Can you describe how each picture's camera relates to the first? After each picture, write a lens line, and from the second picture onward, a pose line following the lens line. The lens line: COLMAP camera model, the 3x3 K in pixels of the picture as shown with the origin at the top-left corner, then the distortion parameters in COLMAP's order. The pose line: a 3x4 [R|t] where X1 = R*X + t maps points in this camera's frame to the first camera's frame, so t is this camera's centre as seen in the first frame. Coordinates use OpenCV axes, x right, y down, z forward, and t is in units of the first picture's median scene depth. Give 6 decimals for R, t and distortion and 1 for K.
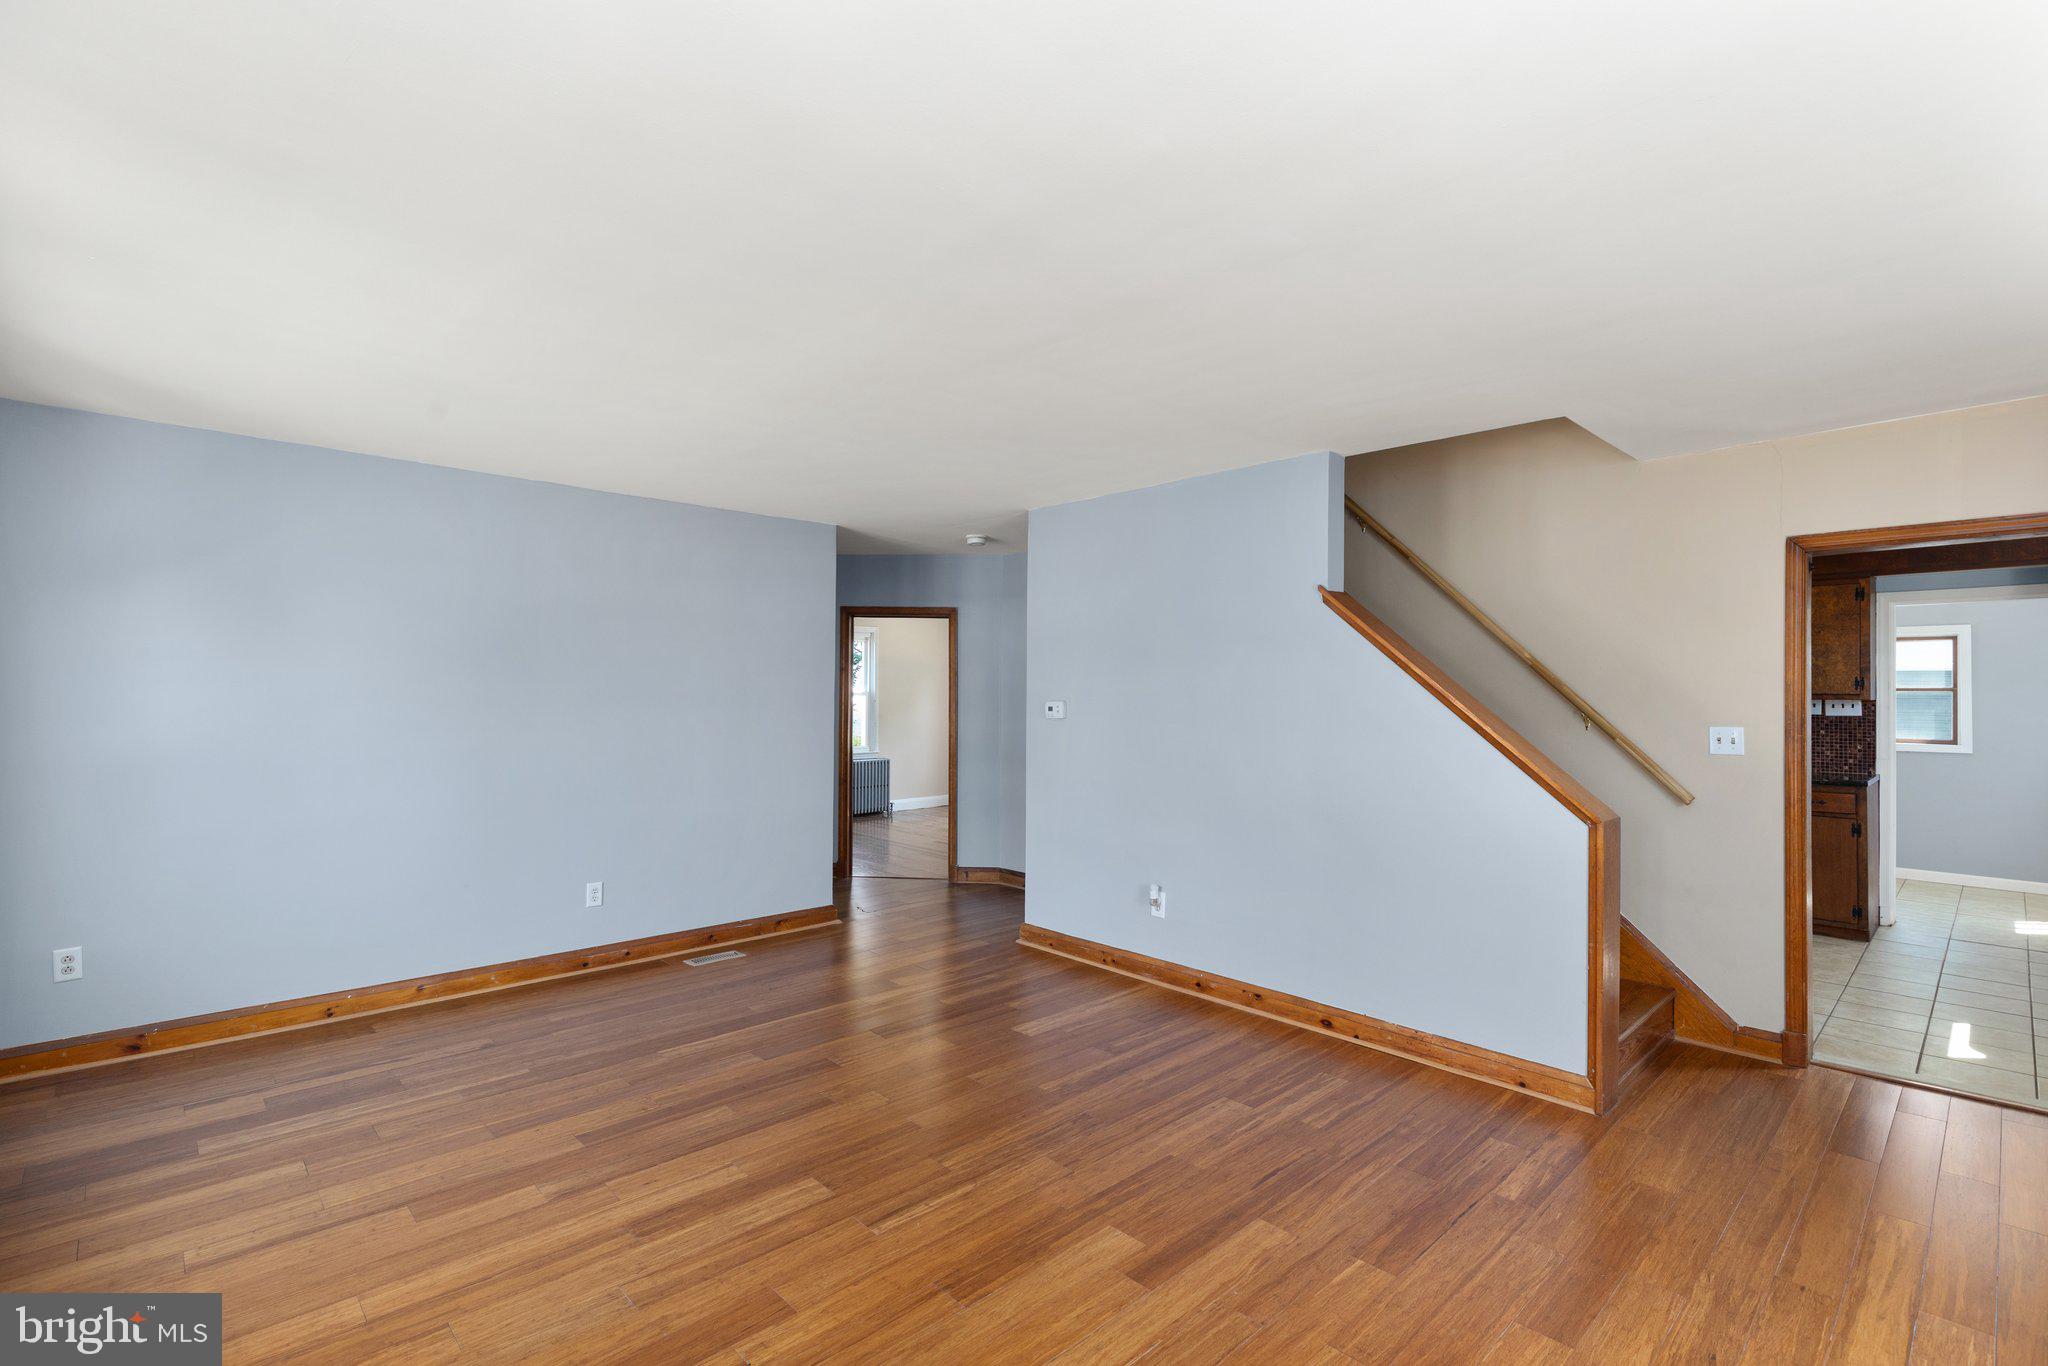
lens RADIAL K [[935.8, 0, 1031.8], [0, 935.8, 681.1], [0, 0, 1]] dist [0.007305, -0.000253]
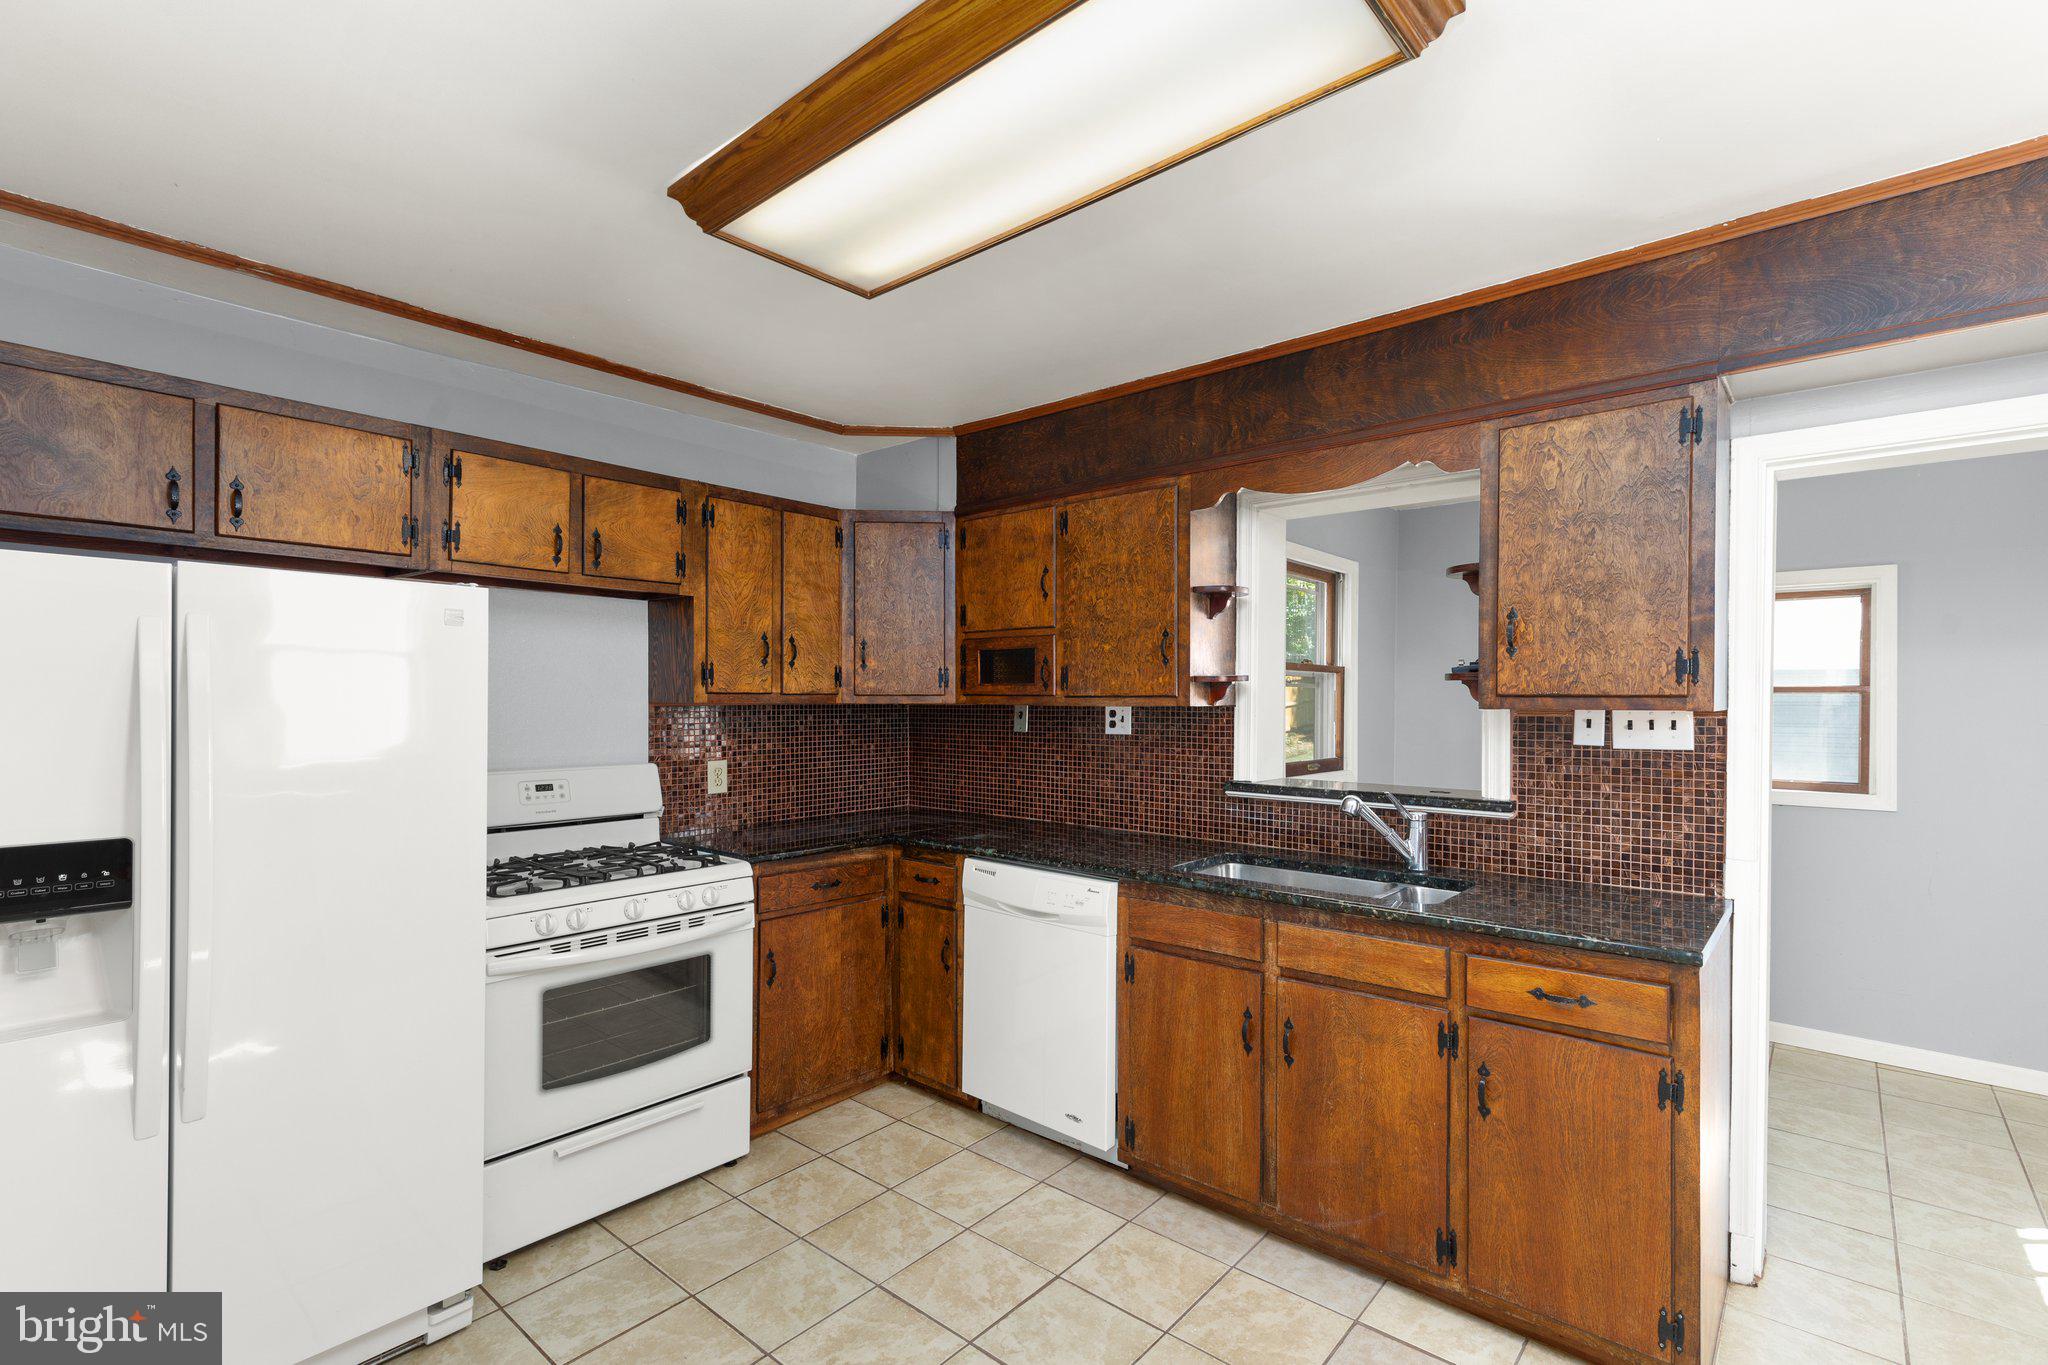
lens RADIAL K [[935.8, 0, 1017.0], [0, 935.8, 697.1], [0, 0, 1]] dist [0.007305, -0.000253]
pose [[0.996349, 0.001872, 0.085352, 0.565717], [-0.002897, 0.999925, 0.011878, 0.010700], [-0.085324, -0.012082, 0.996280, 0.631883]]
